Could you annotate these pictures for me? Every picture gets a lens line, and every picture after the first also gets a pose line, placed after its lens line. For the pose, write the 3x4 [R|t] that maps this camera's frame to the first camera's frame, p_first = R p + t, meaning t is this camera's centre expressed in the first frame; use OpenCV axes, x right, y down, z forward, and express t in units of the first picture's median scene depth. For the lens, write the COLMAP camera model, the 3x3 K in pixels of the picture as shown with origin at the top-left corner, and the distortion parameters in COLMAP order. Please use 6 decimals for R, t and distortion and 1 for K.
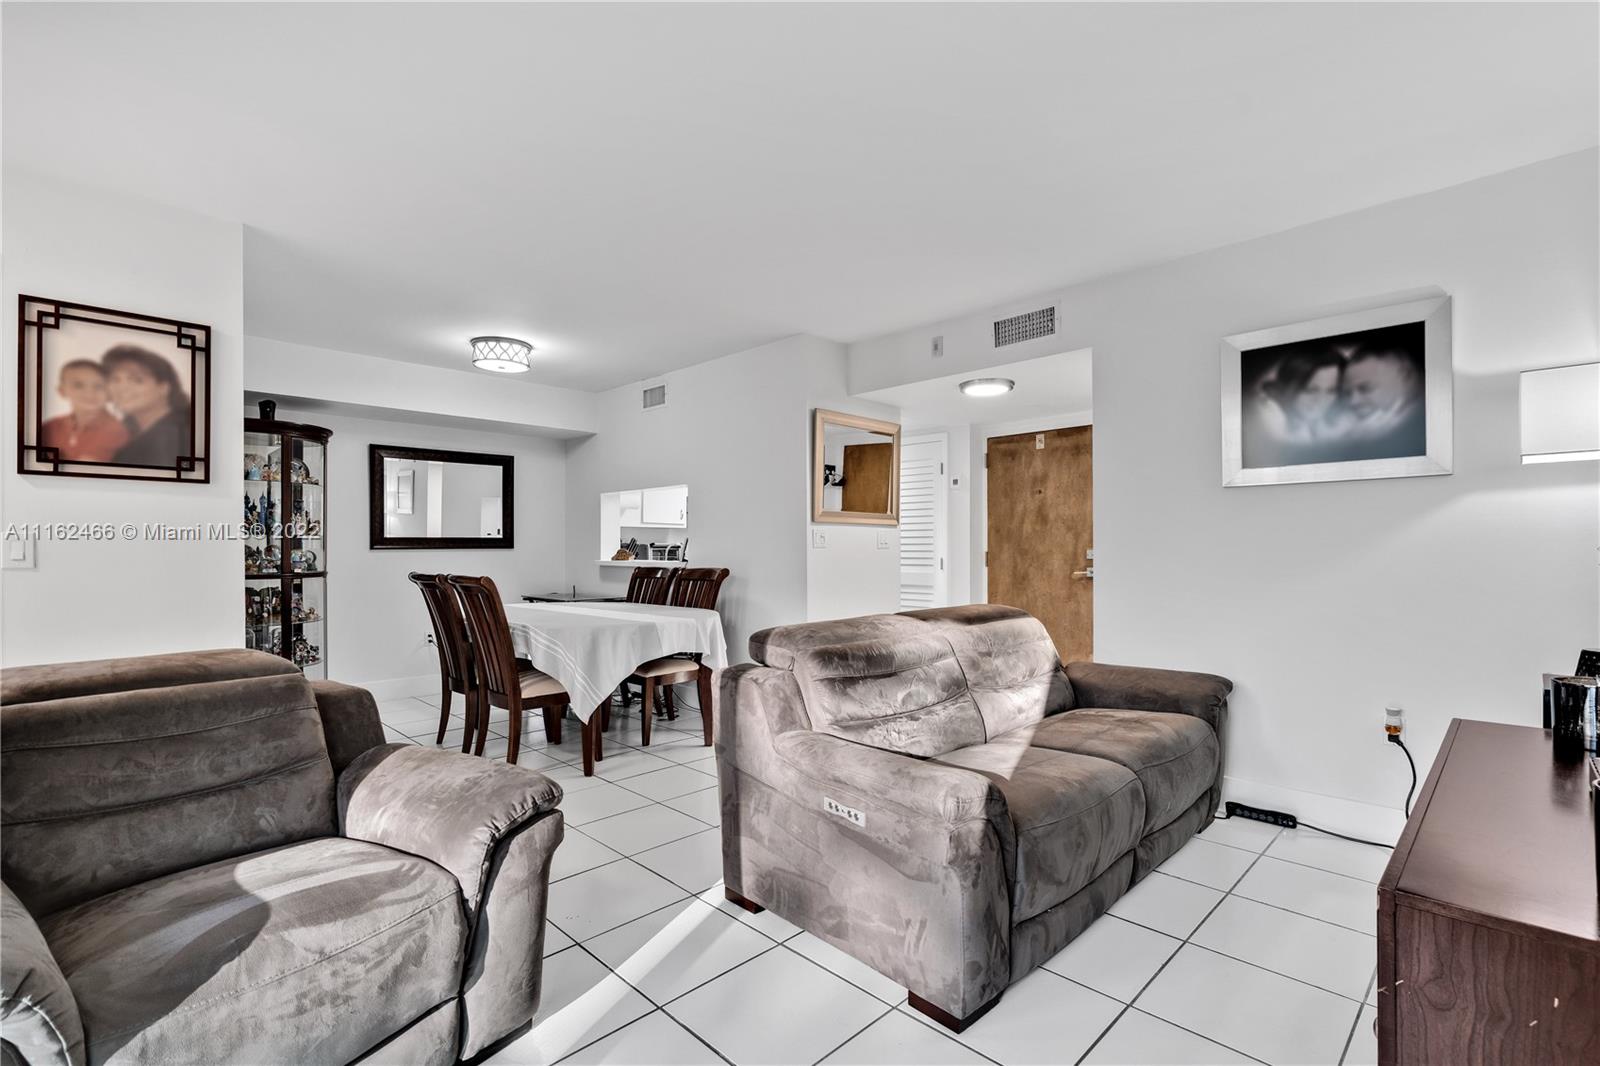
lens RADIAL K [[754.0, 0, 801.5], [0, 754.0, 550.7], [0, 0, 1]] dist [0.000253, -0.000019]
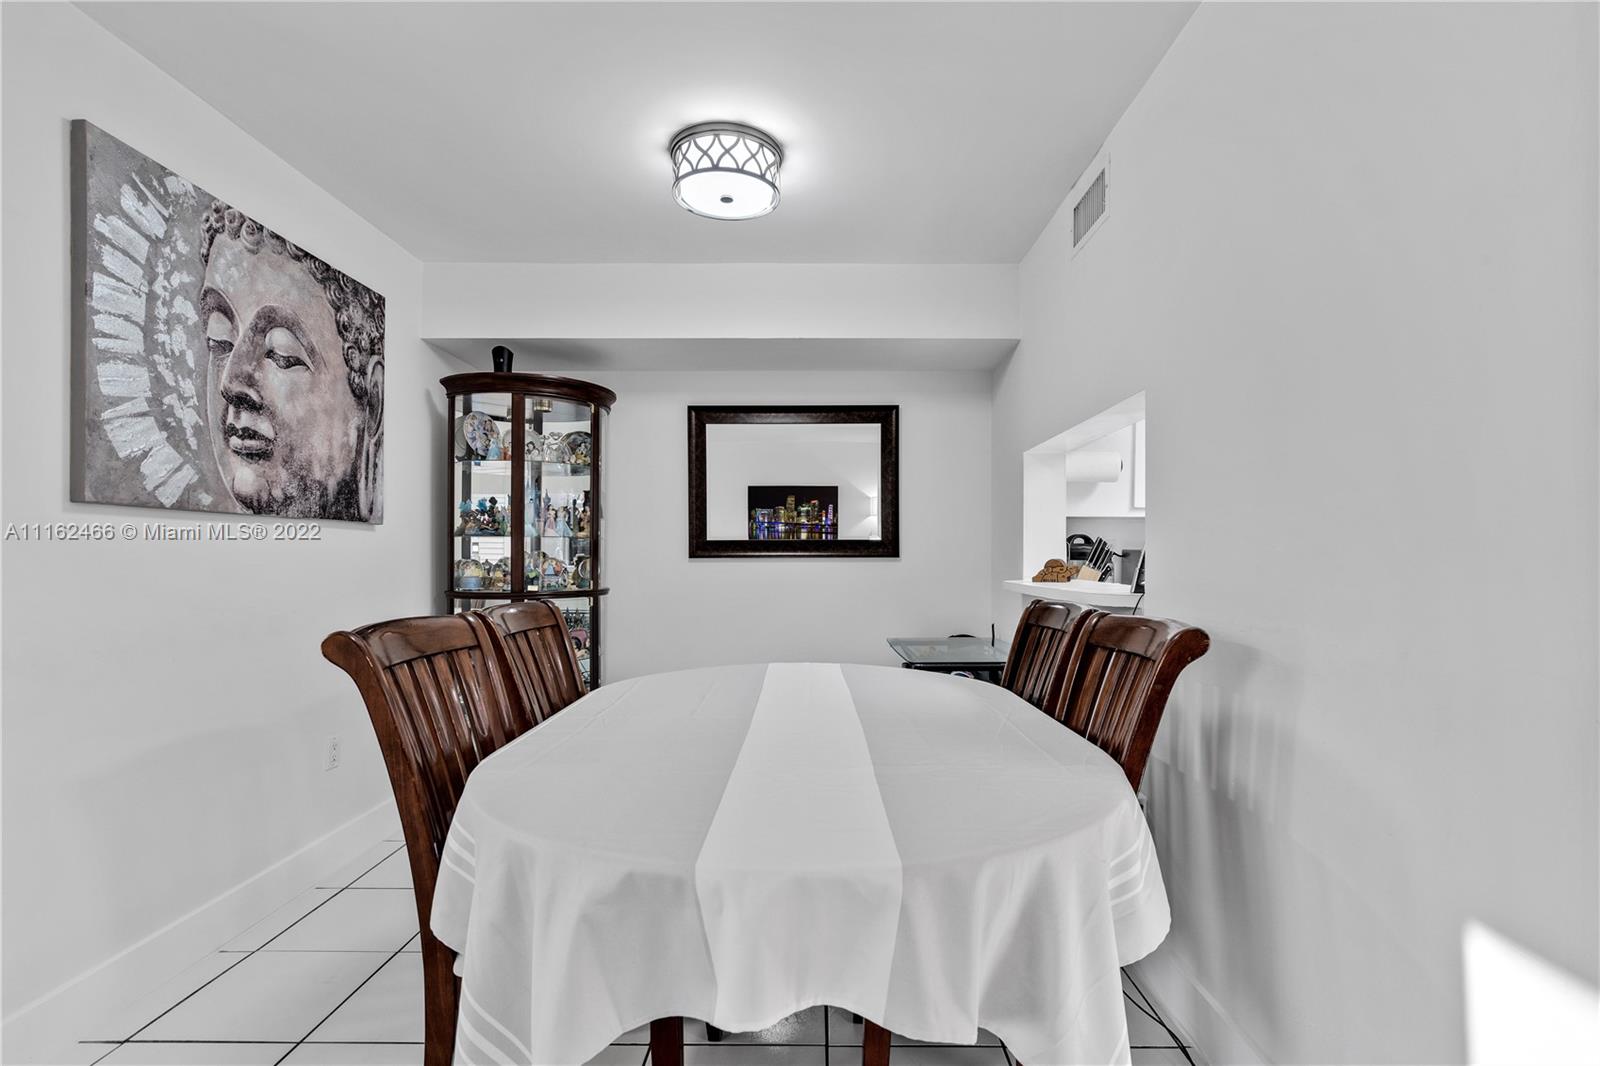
lens RADIAL K [[754.0, 0, 801.5], [0, 754.0, 550.7], [0, 0, 1]] dist [0.000253, -0.000019]
pose [[0.687338, -0.004427, -0.726324, 0.005383], [-0.003106, 0.999954, -0.009033, -0.002928], [0.726331, 0.008465, 0.687293, 0.584521]]
